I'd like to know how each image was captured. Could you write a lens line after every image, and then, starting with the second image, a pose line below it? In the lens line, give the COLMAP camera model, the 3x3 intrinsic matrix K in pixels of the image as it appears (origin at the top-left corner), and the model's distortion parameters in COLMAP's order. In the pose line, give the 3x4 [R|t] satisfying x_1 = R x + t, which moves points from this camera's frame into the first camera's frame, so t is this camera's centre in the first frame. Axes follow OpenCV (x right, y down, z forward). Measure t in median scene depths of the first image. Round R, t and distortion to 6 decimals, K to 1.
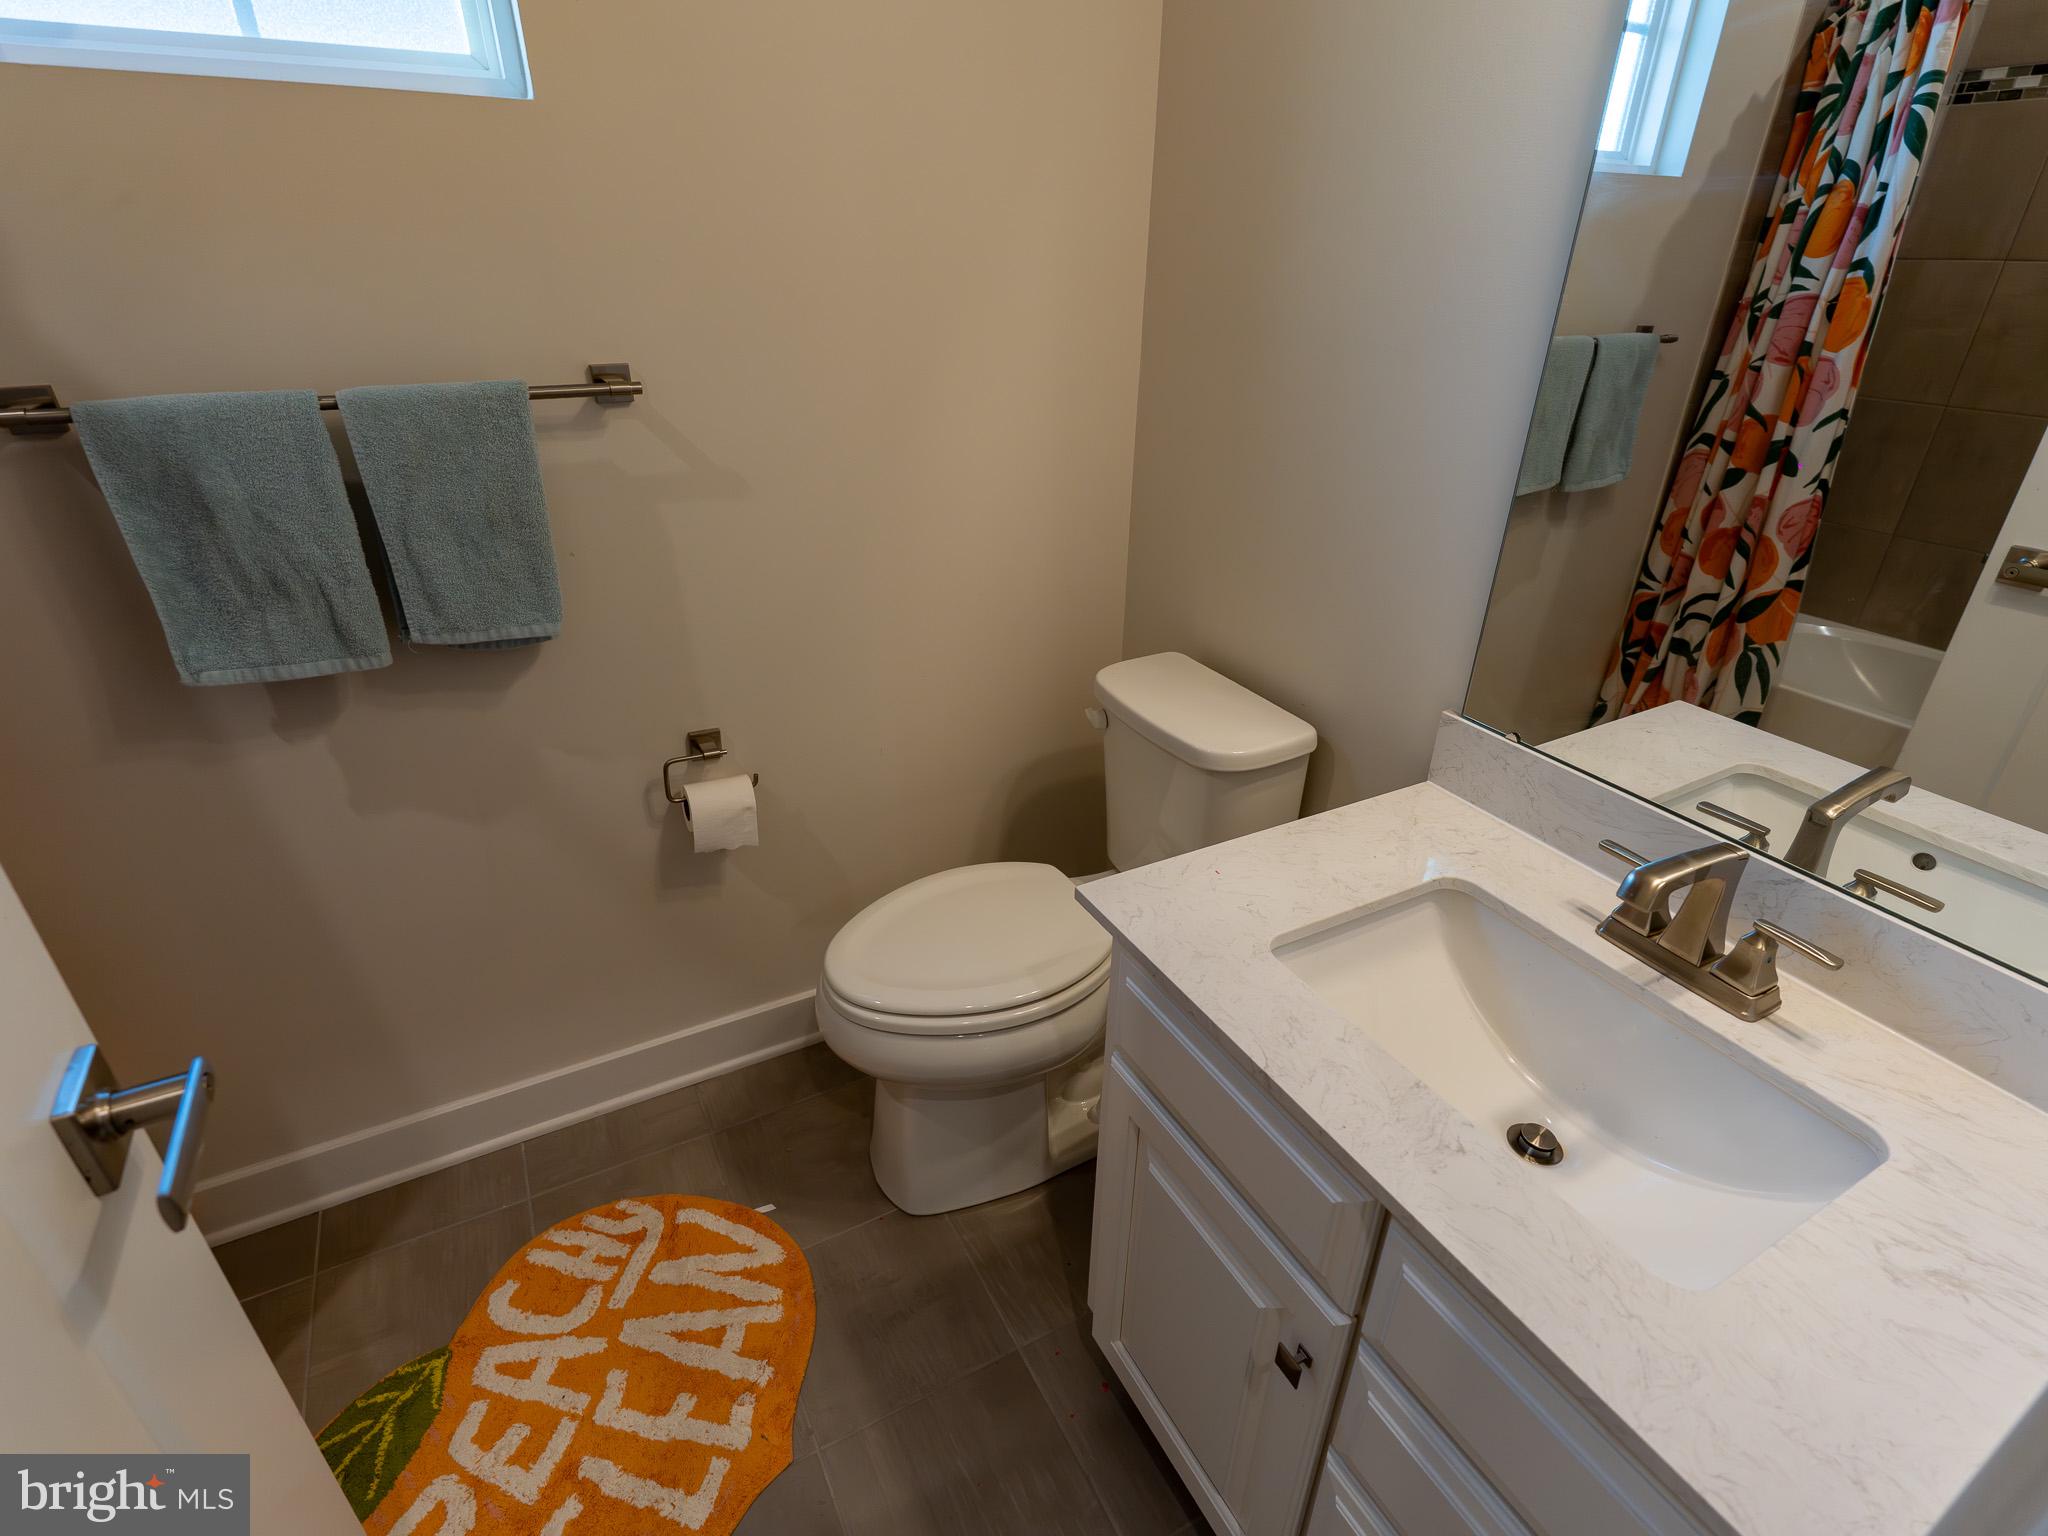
lens RADIAL K [[1008.7, 0, 1018.1], [0, 1008.7, 768.0], [0, 0, 1]] dist [-0.002136, 0.001249]
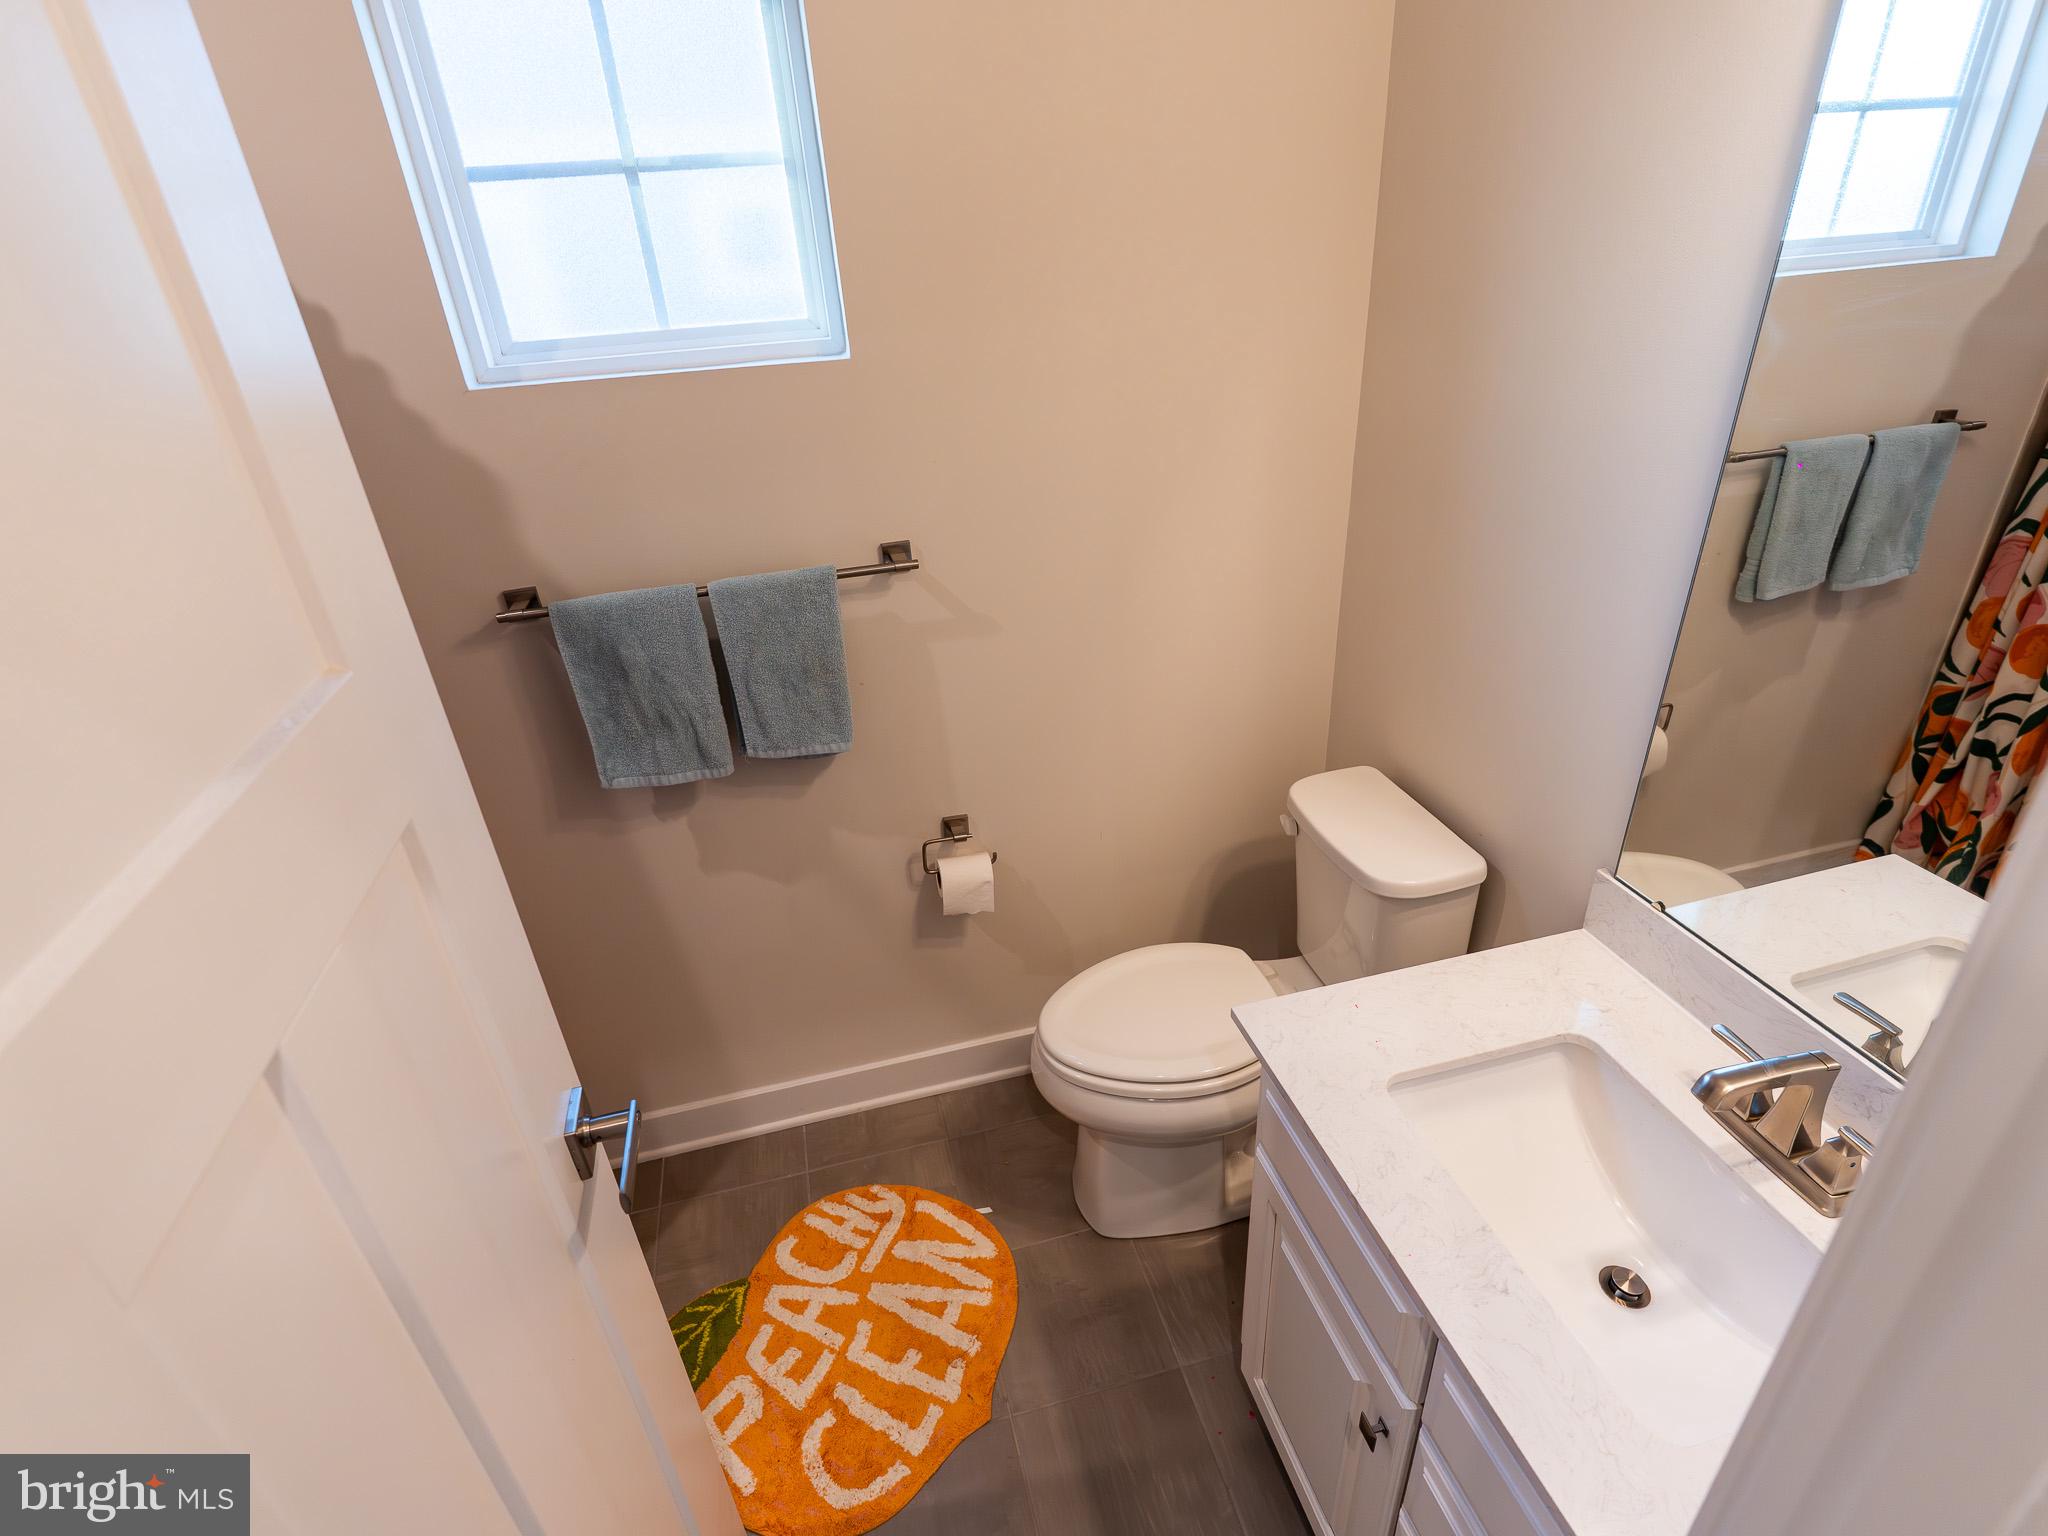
lens RADIAL K [[1008.7, 0, 1018.1], [0, 1008.7, 768.0], [0, 0, 1]] dist [-0.002136, 0.001249]
pose [[0.966398, 0.053067, -0.251513, 0.079173], [-0.049354, 0.998559, 0.021053, -0.147150], [0.252268, -0.007932, 0.967625, -0.194607]]
